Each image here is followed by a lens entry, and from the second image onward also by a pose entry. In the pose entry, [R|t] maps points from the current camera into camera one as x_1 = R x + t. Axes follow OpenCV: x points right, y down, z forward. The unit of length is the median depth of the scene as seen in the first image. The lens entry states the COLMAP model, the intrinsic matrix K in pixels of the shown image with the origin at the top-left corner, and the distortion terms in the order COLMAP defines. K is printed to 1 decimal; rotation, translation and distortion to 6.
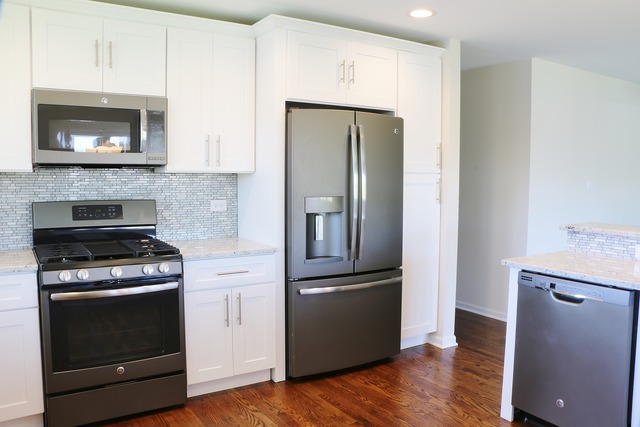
lens RADIAL K [[518.7, 0, 320.0], [0, 518.7, 213.5], [0, 0, 1]] dist [-0.194562, 0.169232]
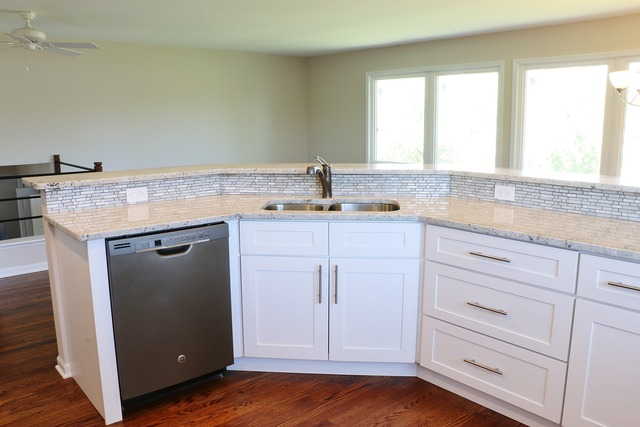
lens RADIAL K [[518.7, 0, 320.0], [0, 518.7, 213.5], [0, 0, 1]] dist [-0.194562, 0.169232]
pose [[-0.129307, -0.178495, 0.975407, -0.376541], [0.080381, 0.978542, 0.189724, -0.046566], [-0.988341, 0.102937, -0.112185, 0.686440]]
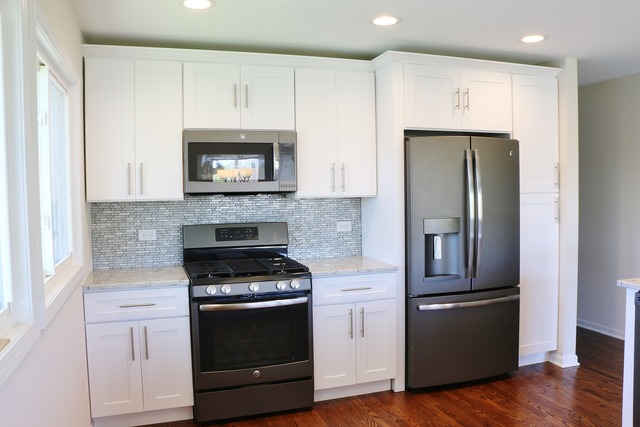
lens RADIAL K [[518.7, 0, 320.0], [0, 518.7, 213.5], [0, 0, 1]] dist [-0.194562, 0.169232]
pose [[0.970805, -0.011274, -0.239606, 0.017982], [0.004691, 0.999596, -0.028027, -0.014179], [0.239825, 0.026085, 0.970466, -0.081291]]
